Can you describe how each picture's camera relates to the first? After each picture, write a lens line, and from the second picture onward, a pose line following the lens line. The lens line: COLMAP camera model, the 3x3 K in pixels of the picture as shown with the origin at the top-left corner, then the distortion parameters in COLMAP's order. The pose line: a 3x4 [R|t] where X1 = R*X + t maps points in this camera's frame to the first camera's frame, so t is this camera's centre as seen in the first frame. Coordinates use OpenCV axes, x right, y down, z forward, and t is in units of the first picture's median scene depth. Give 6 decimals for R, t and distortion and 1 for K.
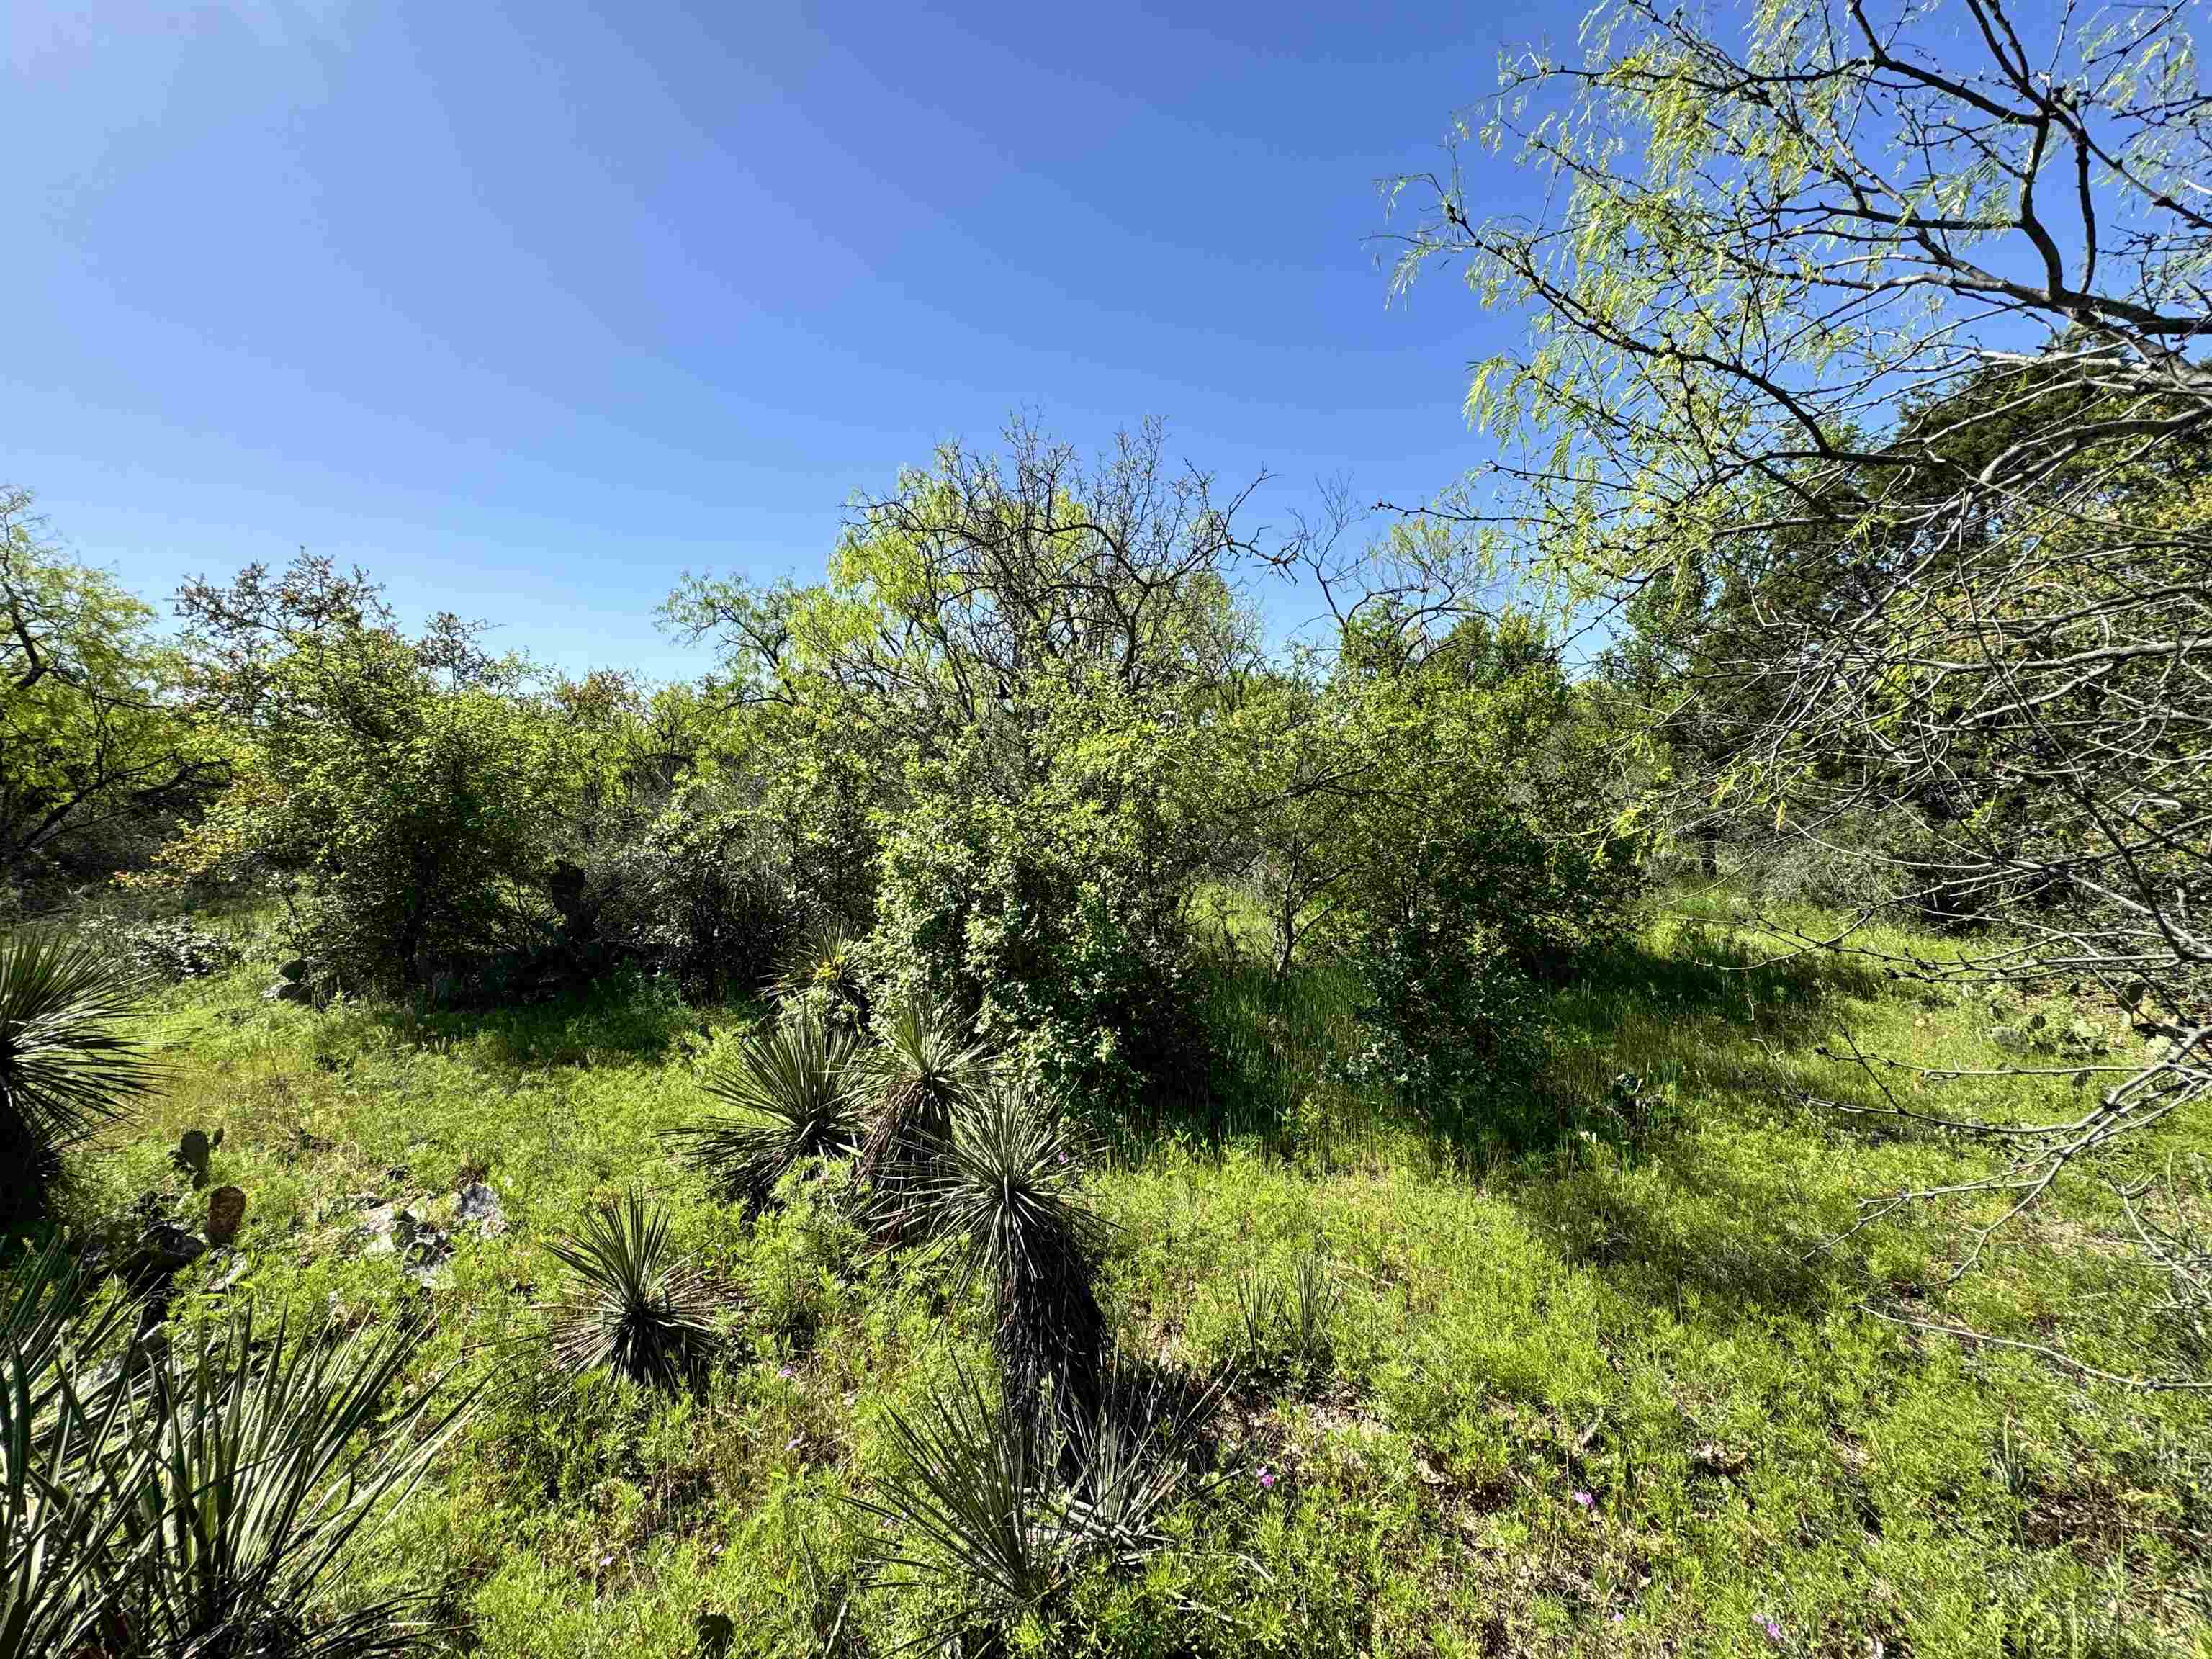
lens RADIAL K [[923.8, 0, 1087.9], [0, 923.8, 826.3], [0, 0, 1]] dist [-0.005576, -0.000081]
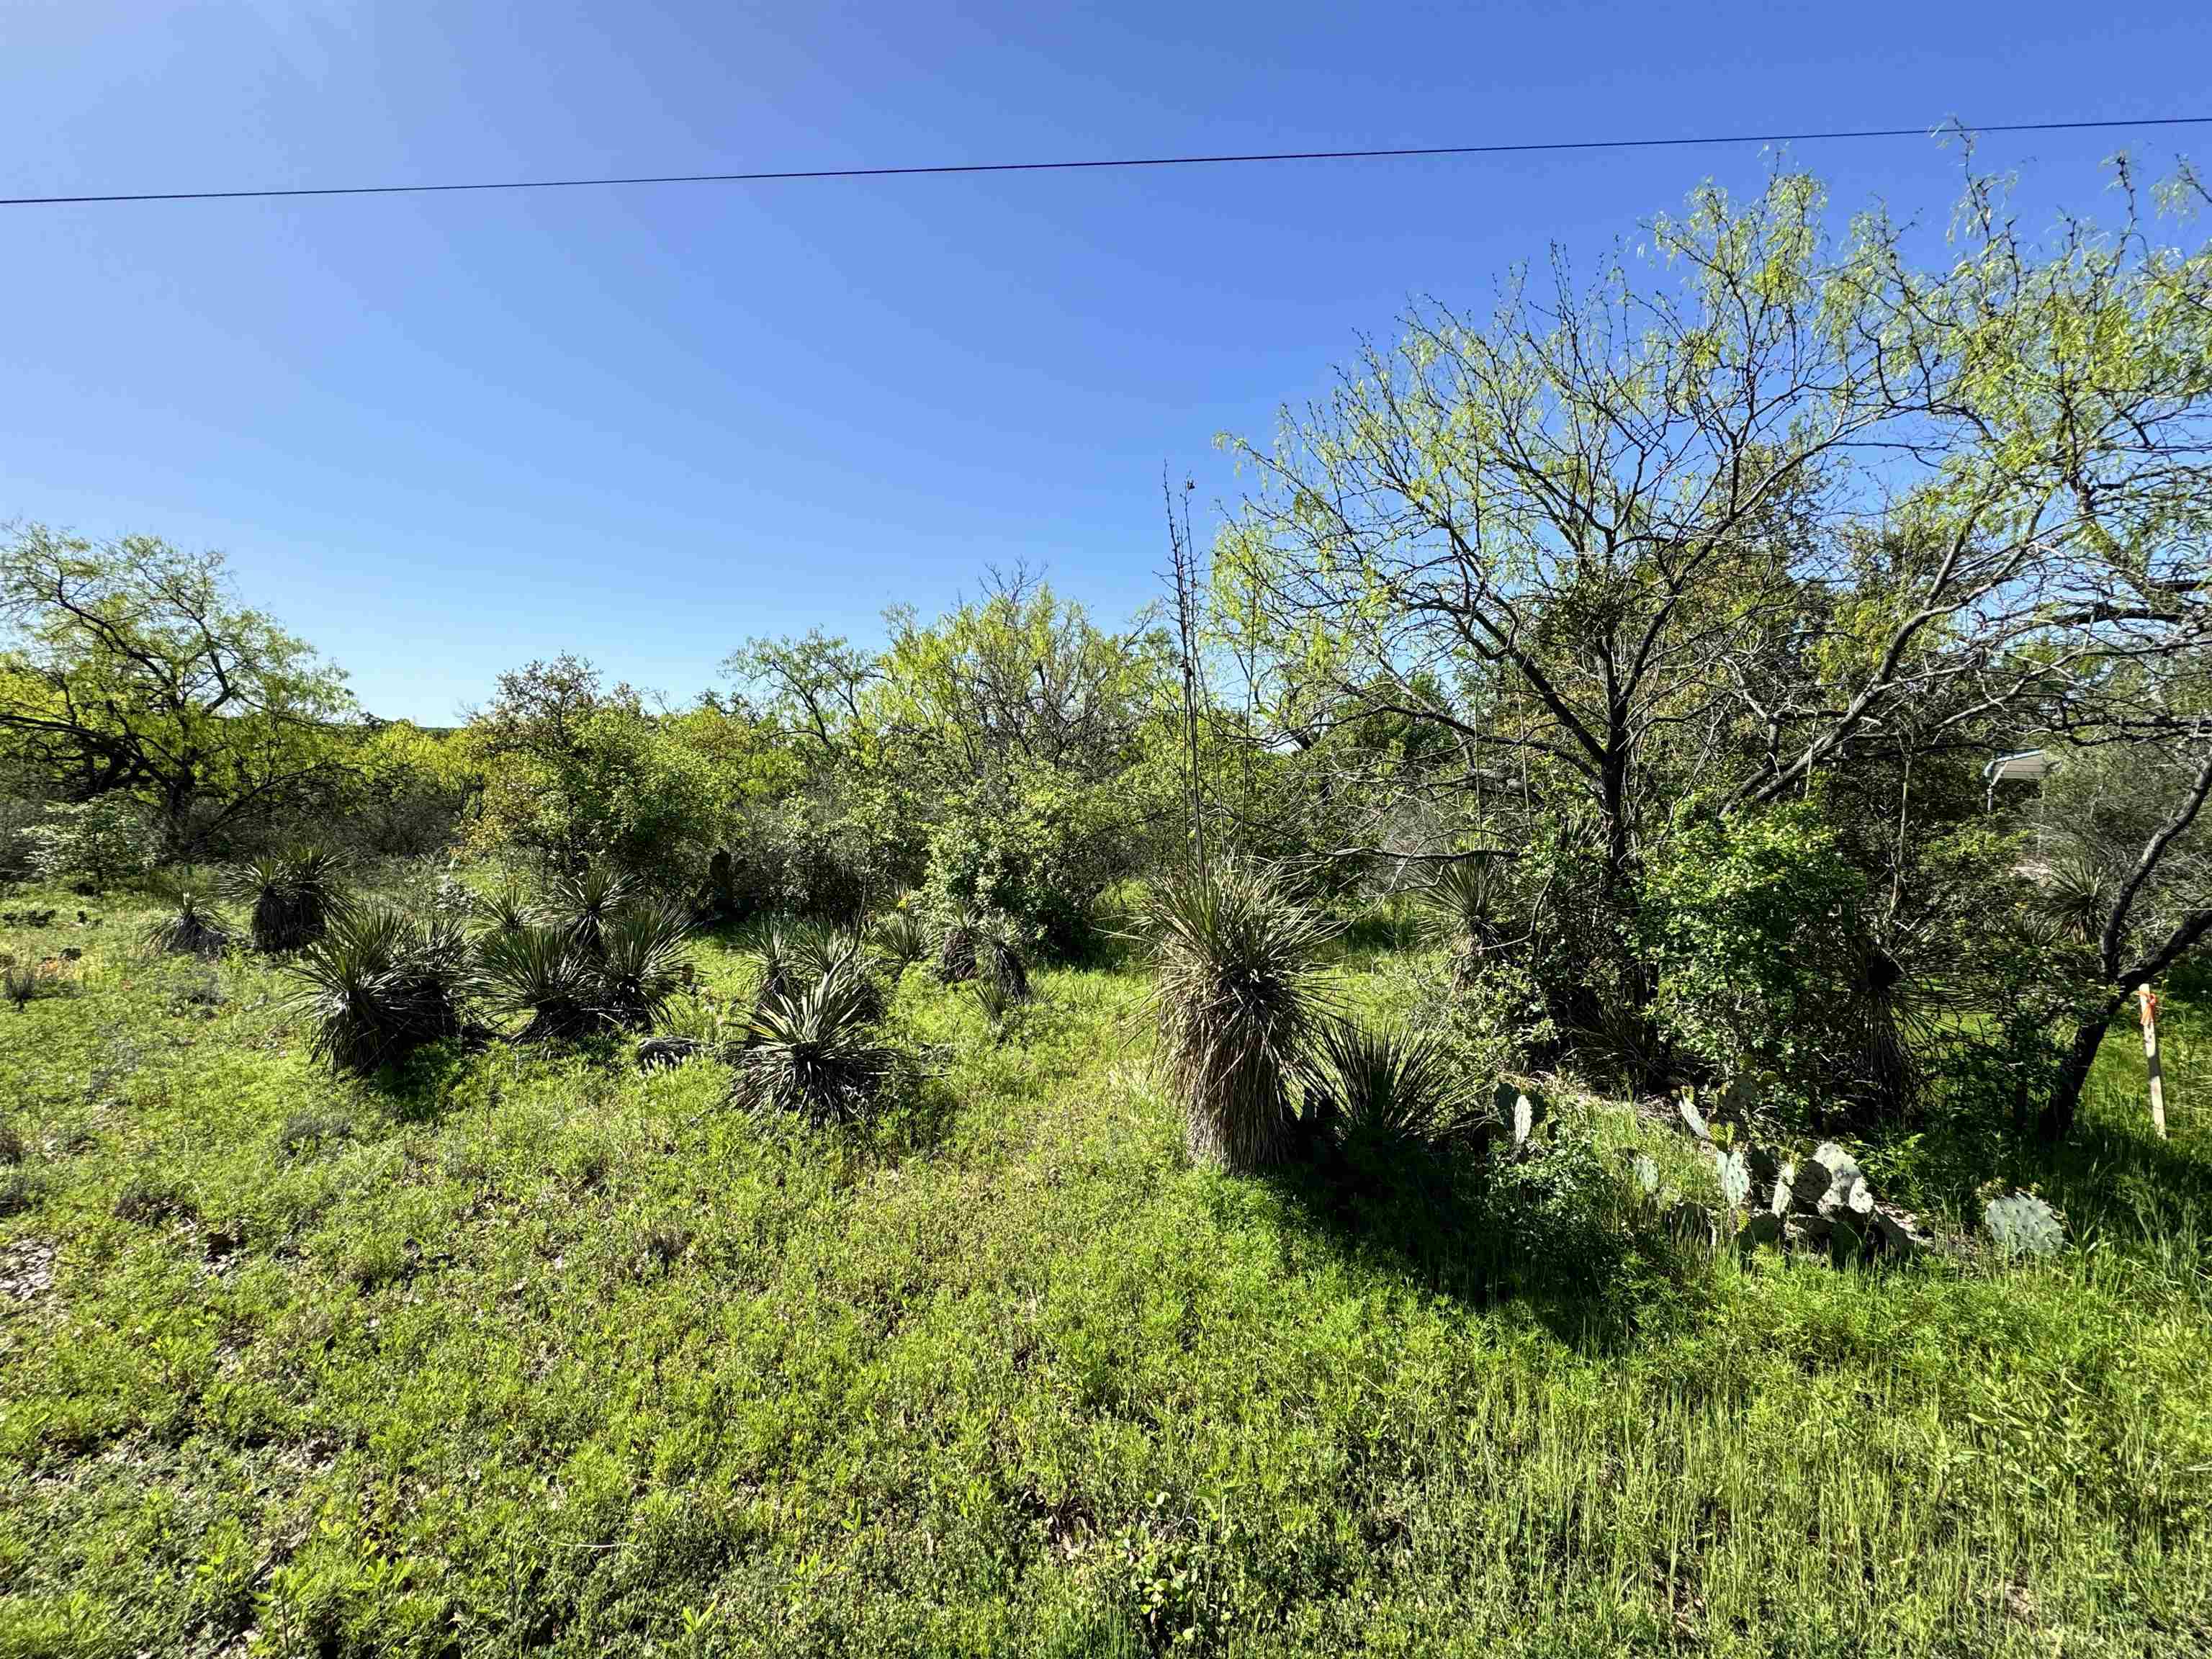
lens RADIAL K [[923.8, 0, 1095.5], [0, 923.8, 838.3], [0, 0, 1]] dist [-0.005576, -0.000081]
pose [[0.999101, 0.027013, 0.032662, 0.057613], [-0.026801, 0.999617, -0.006931, 0.020784], [-0.032837, 0.006050, 0.999442, -0.967038]]
